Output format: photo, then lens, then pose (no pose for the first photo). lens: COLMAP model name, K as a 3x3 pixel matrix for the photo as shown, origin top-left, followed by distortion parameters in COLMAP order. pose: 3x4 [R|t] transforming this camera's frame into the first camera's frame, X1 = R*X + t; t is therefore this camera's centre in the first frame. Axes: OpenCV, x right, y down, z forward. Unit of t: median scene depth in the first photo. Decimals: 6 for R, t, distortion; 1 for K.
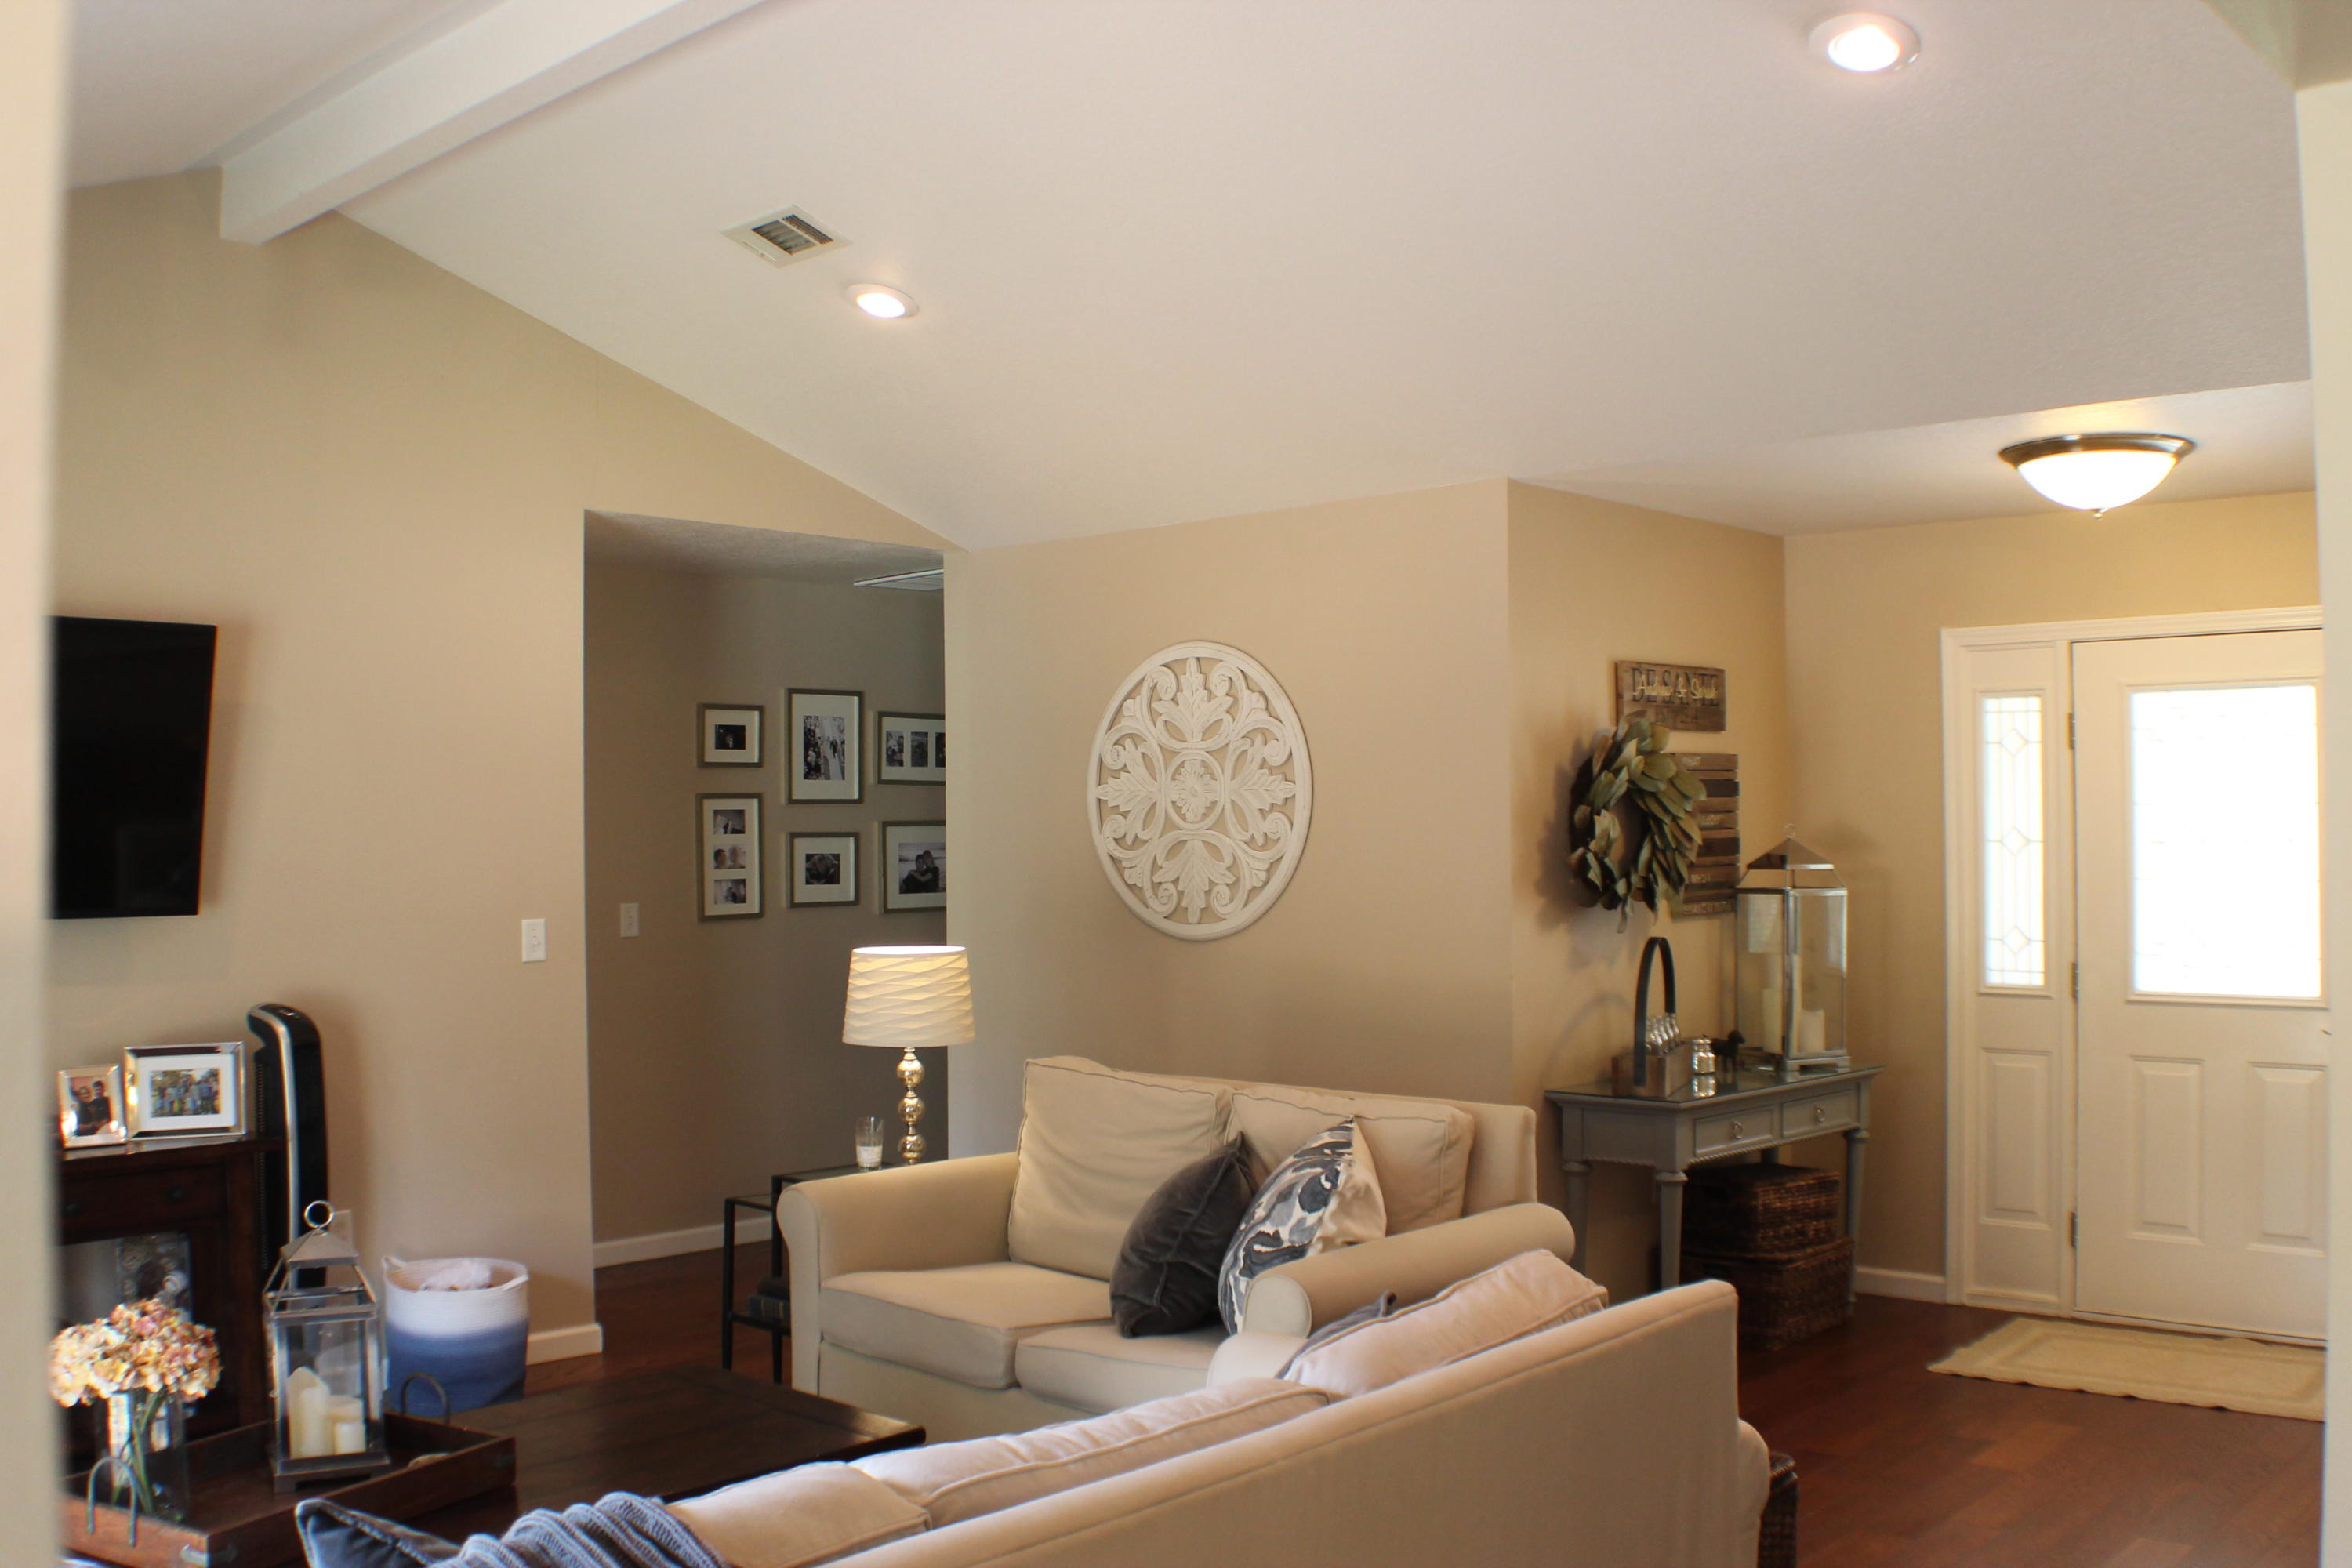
lens RADIAL K [[2201.8, 0, 1171.3], [0, 2201.8, 786.7], [0, 0, 1]] dist [-0.160048, 0.000000]
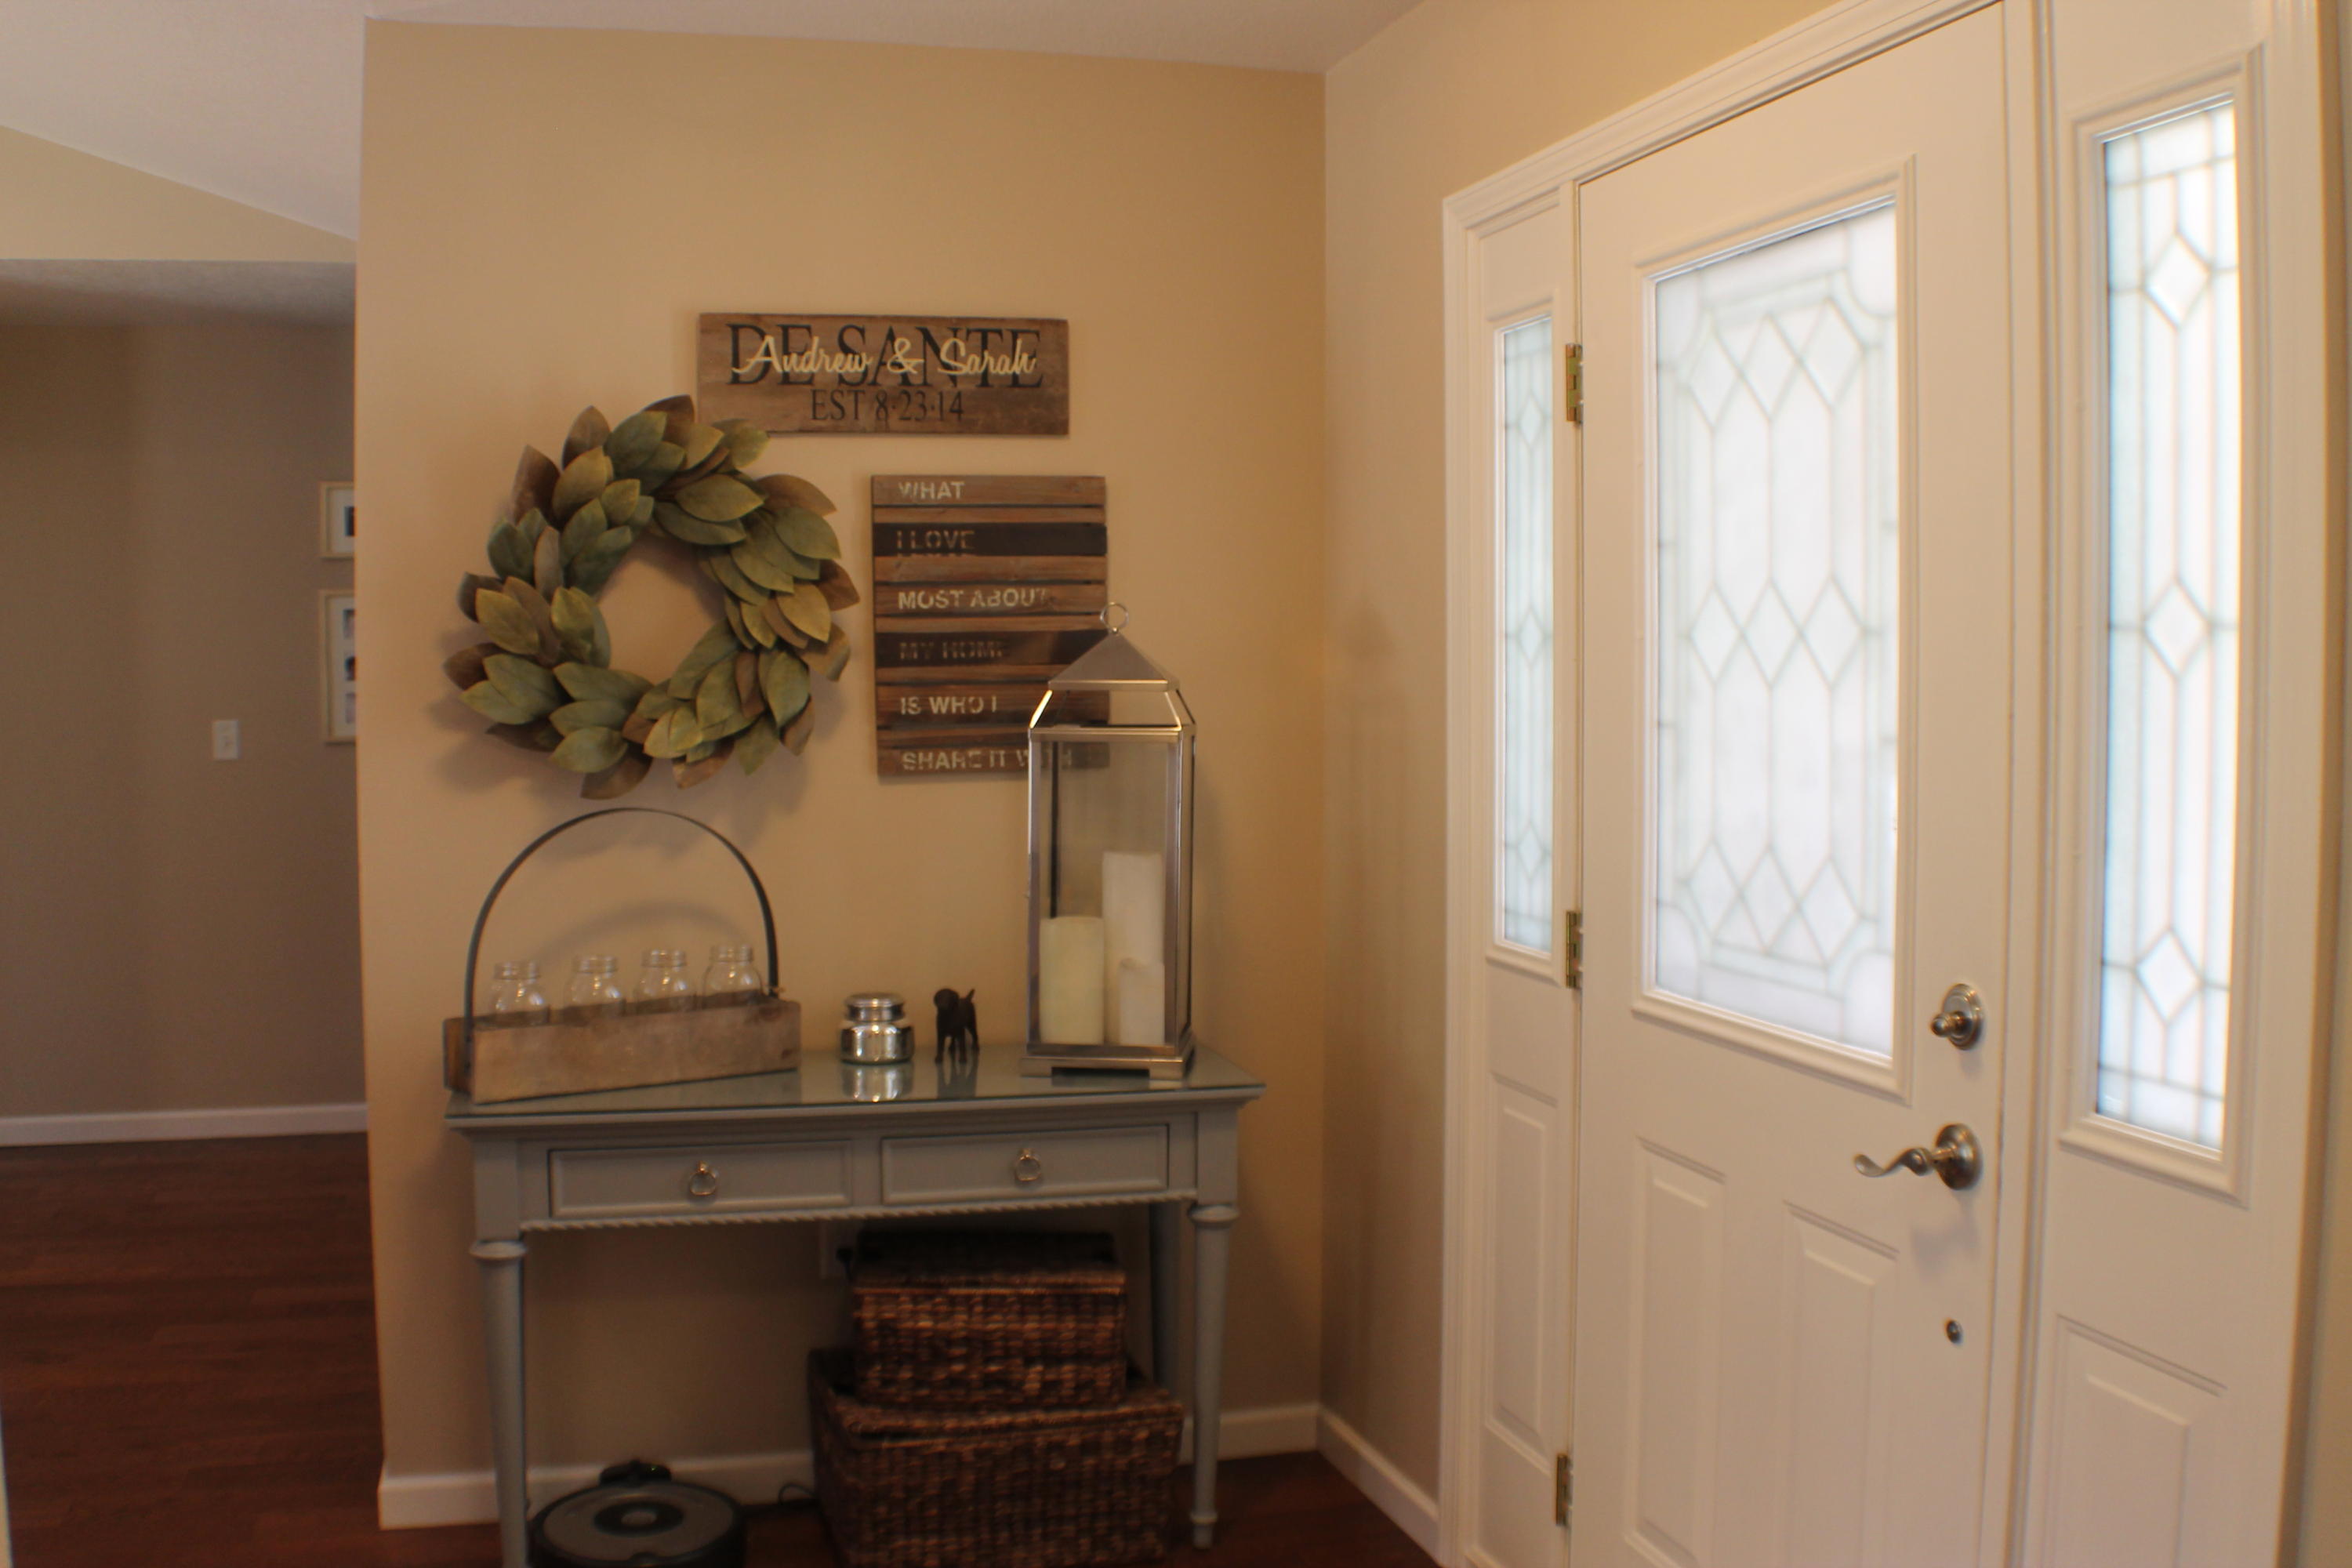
lens RADIAL K [[2201.8, 0, 1173.0], [0, 2201.8, 783.3], [0, 0, 1]] dist [-0.160048, 0.000000]
pose [[0.851447, 0.032678, -0.523421, 0.583292], [0.010153, 0.996843, 0.078750, 0.018962], [0.524342, -0.072366, 0.848427, 0.565043]]
